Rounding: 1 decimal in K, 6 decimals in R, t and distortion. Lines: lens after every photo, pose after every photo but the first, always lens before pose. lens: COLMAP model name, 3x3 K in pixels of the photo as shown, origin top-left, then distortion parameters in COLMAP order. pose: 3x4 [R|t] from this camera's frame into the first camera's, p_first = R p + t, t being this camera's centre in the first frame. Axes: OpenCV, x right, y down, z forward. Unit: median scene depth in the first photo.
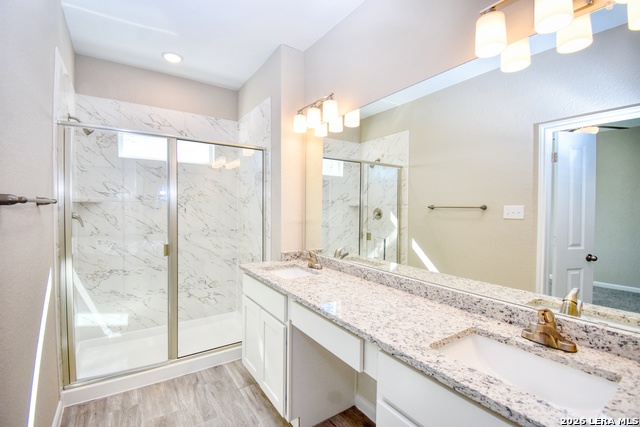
lens RADIAL K [[289.9, 0, 323.9], [0, 289.9, 210.9], [0, 0, 1]] dist [0.013133, -0.023060]
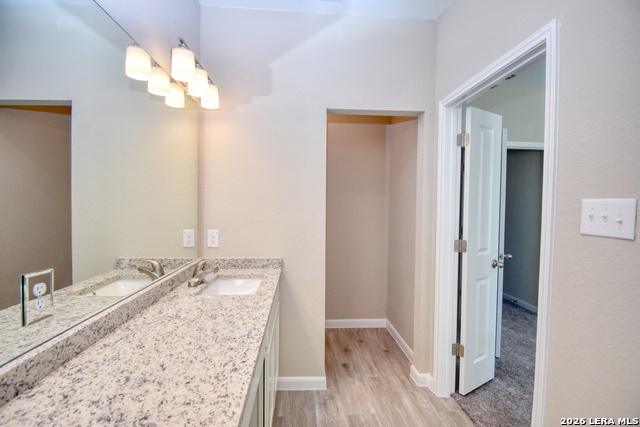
lens RADIAL K [[282.6, 0, 317.6], [0, 282.6, 213.6], [0, 0, 1]] dist [0.020773, -0.026104]
pose [[-0.856468, -0.037000, 0.514872, -0.432148], [-0.013243, 0.998675, 0.049736, -0.020200], [-0.516030, 0.035779, -0.855823, 1.342520]]
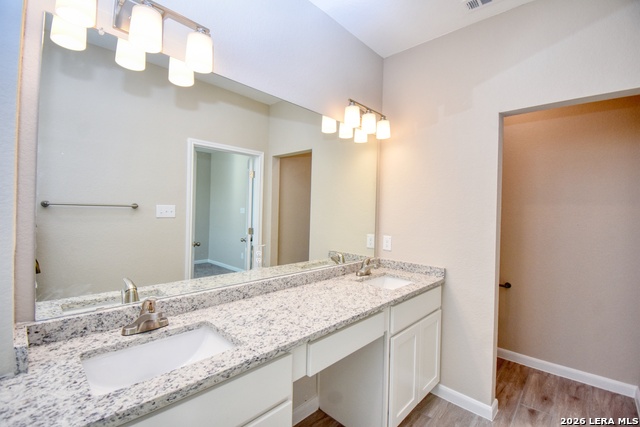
lens RADIAL K [[282.6, 0, 317.6], [0, 282.6, 213.6], [0, 0, 1]] dist [0.020773, -0.026104]
pose [[-0.199514, -0.025804, 0.979555, -0.826771], [-0.013146, 0.999634, 0.023656, -0.031490], [-0.979807, -0.008158, -0.199780, 1.177959]]
